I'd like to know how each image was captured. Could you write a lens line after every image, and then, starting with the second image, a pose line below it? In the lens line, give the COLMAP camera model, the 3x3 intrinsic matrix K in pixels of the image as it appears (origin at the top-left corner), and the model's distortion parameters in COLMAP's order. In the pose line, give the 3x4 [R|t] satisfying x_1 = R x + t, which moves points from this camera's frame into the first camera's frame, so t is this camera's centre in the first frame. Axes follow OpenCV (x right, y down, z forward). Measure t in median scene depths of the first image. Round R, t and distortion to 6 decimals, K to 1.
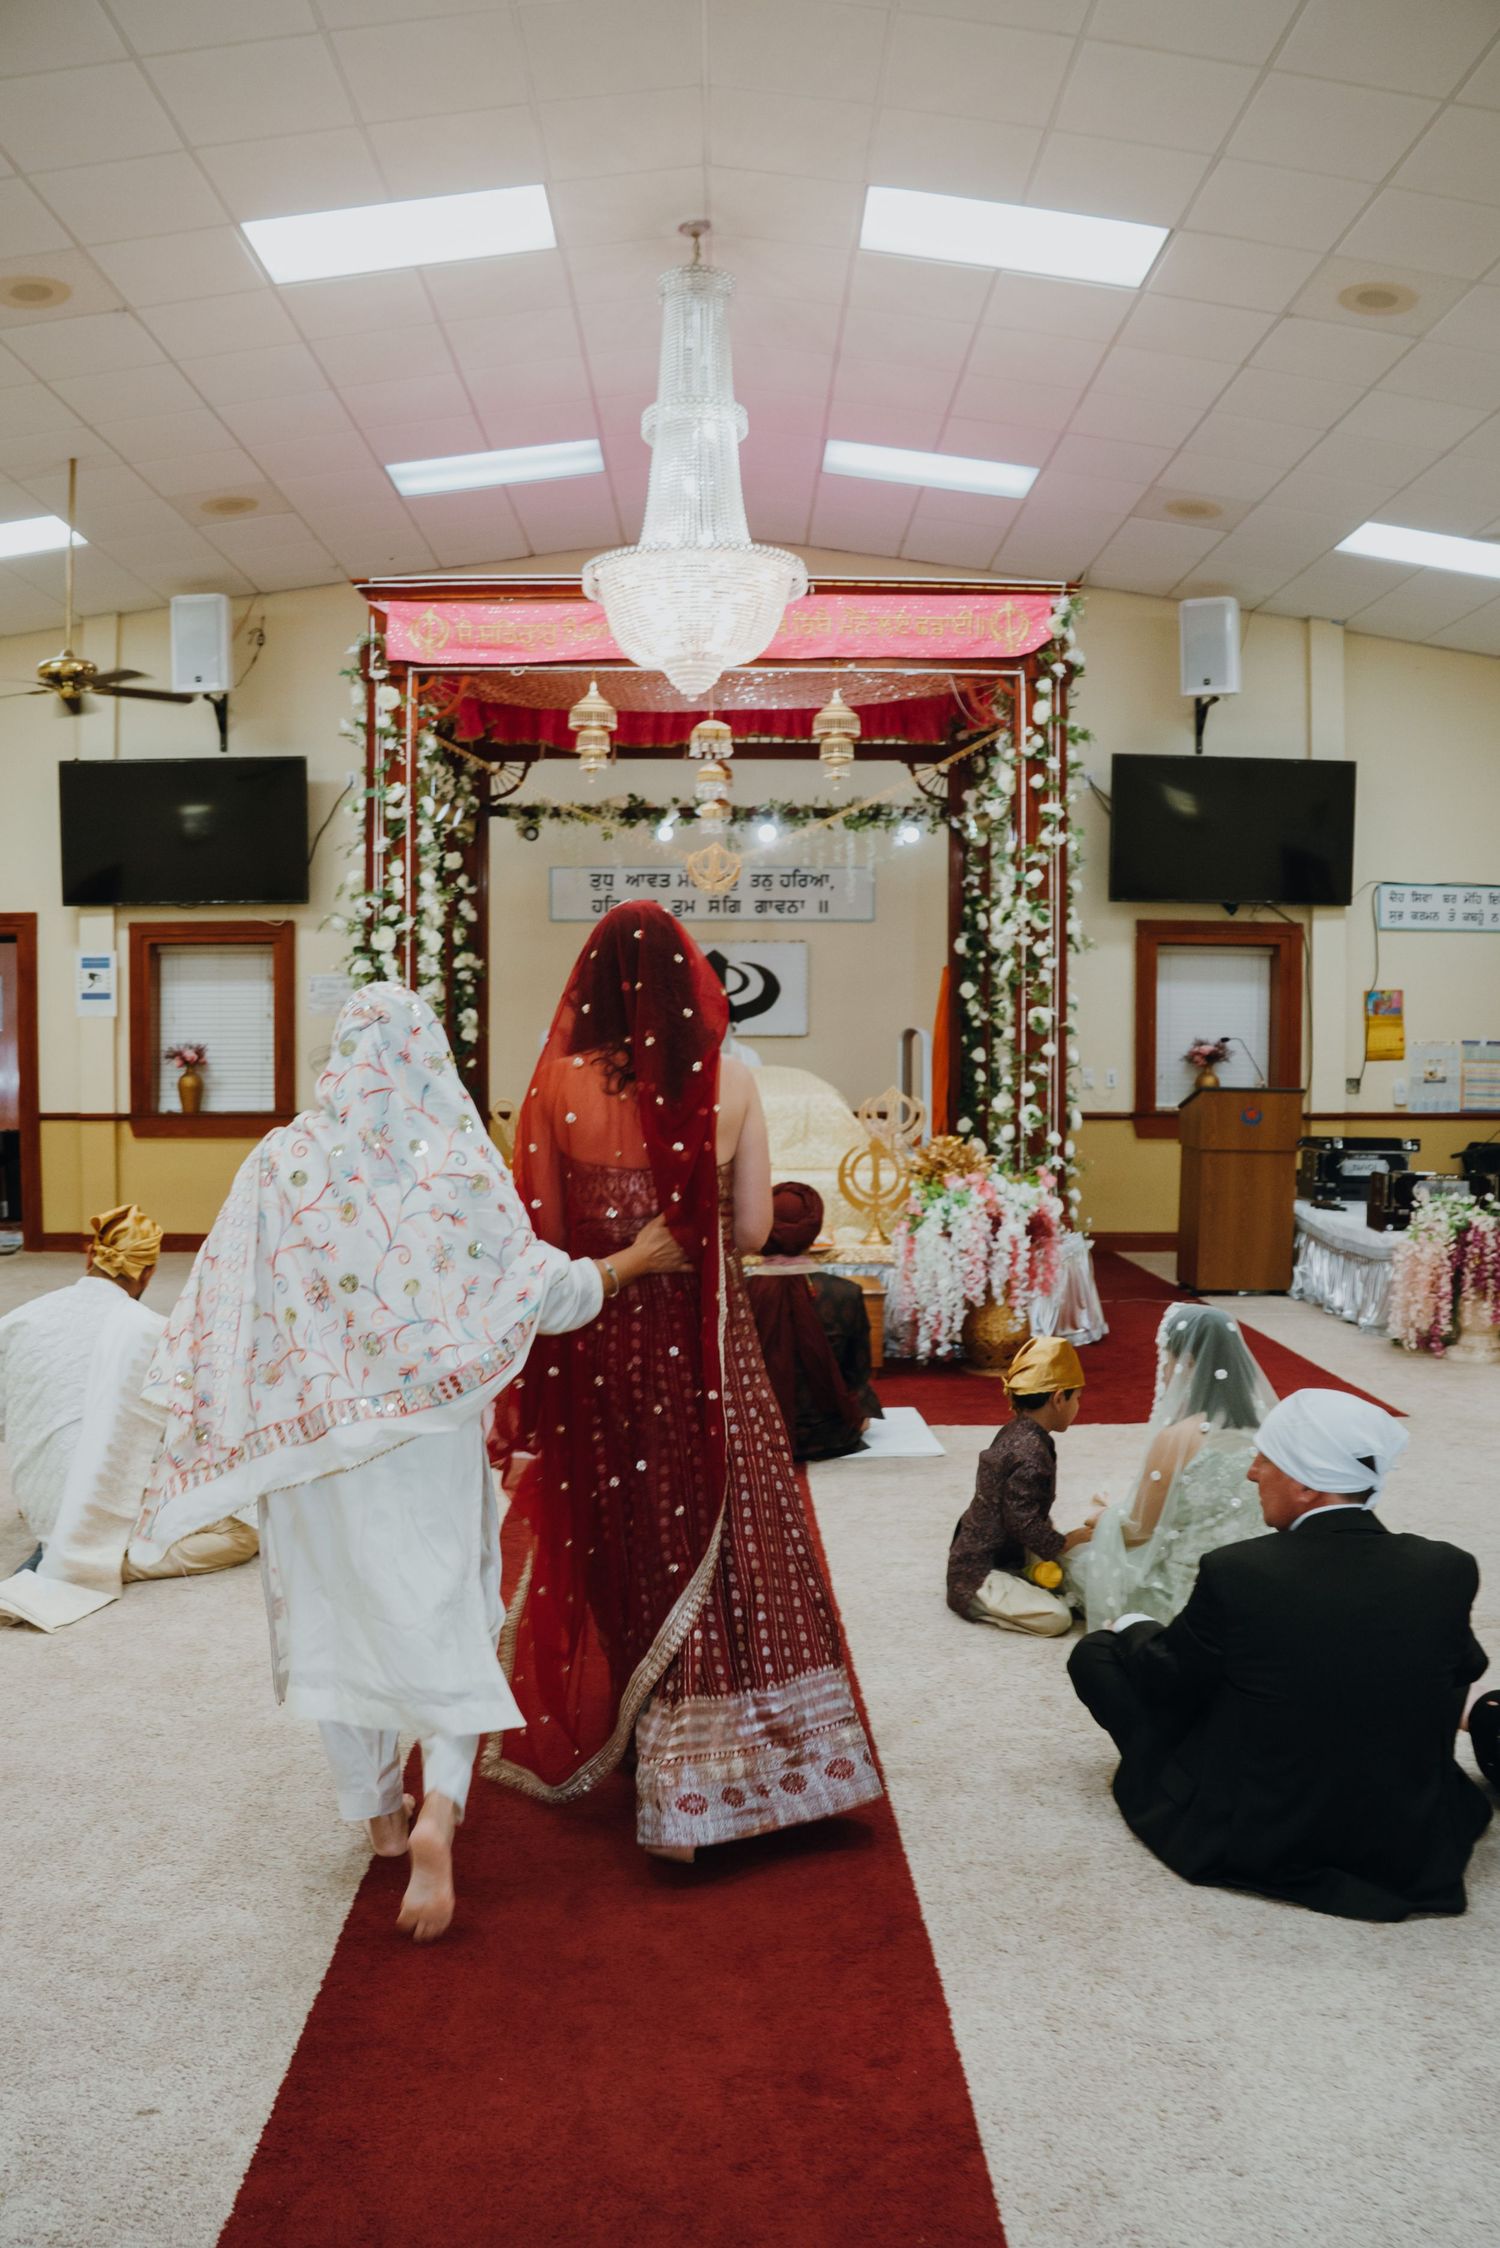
lens RADIAL K [[1821.9, 0, 750.0], [0, 1821.9, 1124.0], [0, 0, 1]] dist [-0.193209, 0.097677]
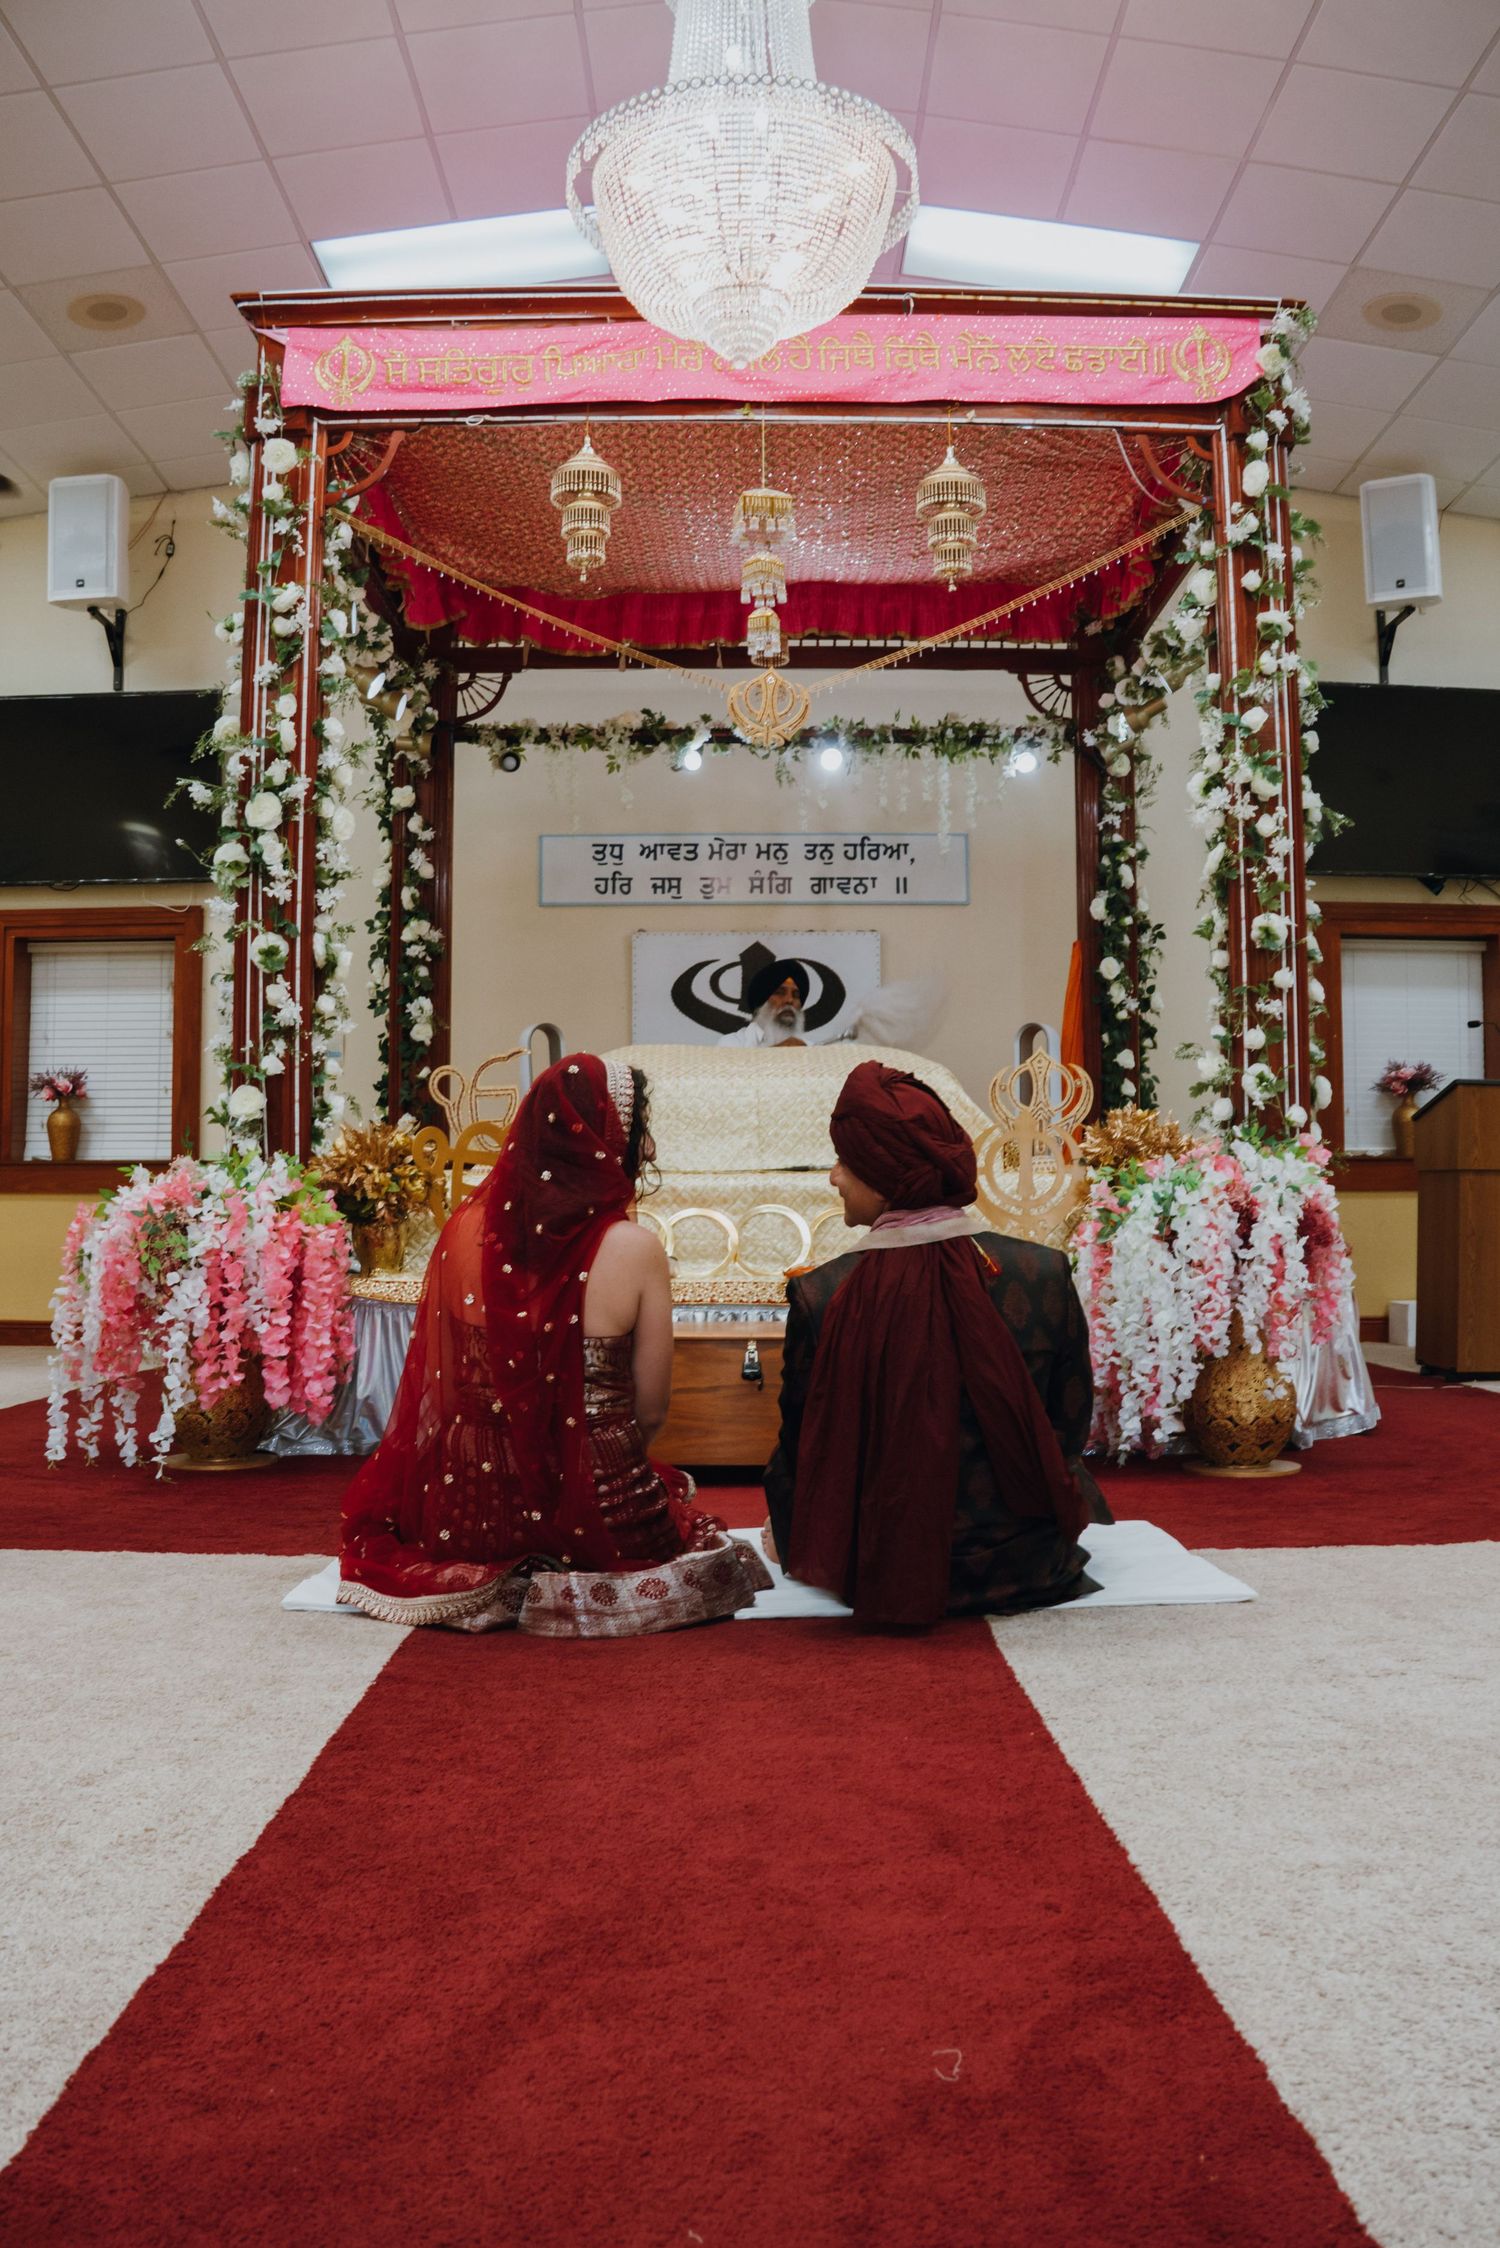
lens RADIAL K [[1821.9, 0, 750.0], [0, 1821.9, 1124.0], [0, 0, 1]] dist [-0.193209, 0.097677]
pose [[0.999915, -0.004391, -0.012261, -0.016025], [0.003183, 0.995292, -0.096869, 0.060823], [0.012629, 0.096822, 0.995222, 0.304181]]
